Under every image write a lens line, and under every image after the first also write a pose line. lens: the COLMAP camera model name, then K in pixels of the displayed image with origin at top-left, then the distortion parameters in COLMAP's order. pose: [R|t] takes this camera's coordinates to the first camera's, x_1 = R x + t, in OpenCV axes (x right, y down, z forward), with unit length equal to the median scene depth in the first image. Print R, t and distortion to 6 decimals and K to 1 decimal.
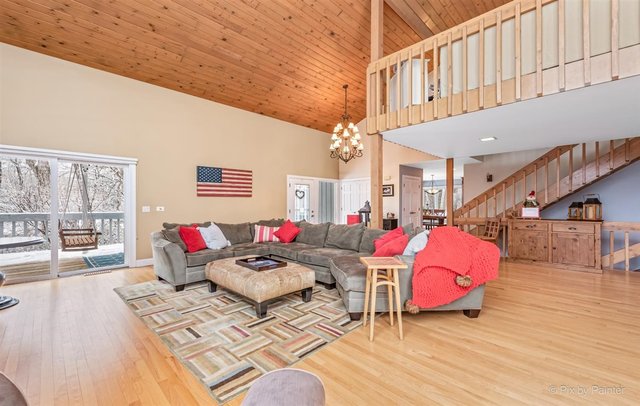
lens RADIAL K [[276.0, 0, 322.6], [0, 276.0, 205.2], [0, 0, 1]] dist [0.002243, 0.000099]
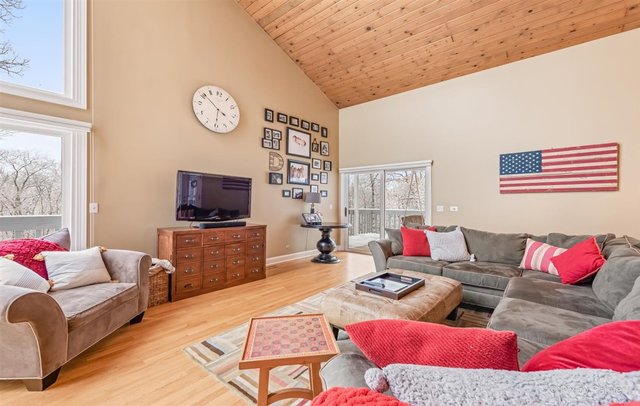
lens RADIAL K [[276.0, 0, 322.6], [0, 276.0, 205.2], [0, 0, 1]] dist [0.002243, 0.000099]
pose [[0.056710, 0.007624, -0.998362, 0.329059], [-0.003445, 0.999966, 0.007440, -0.004787], [0.998385, 0.003018, 0.056734, 0.511624]]
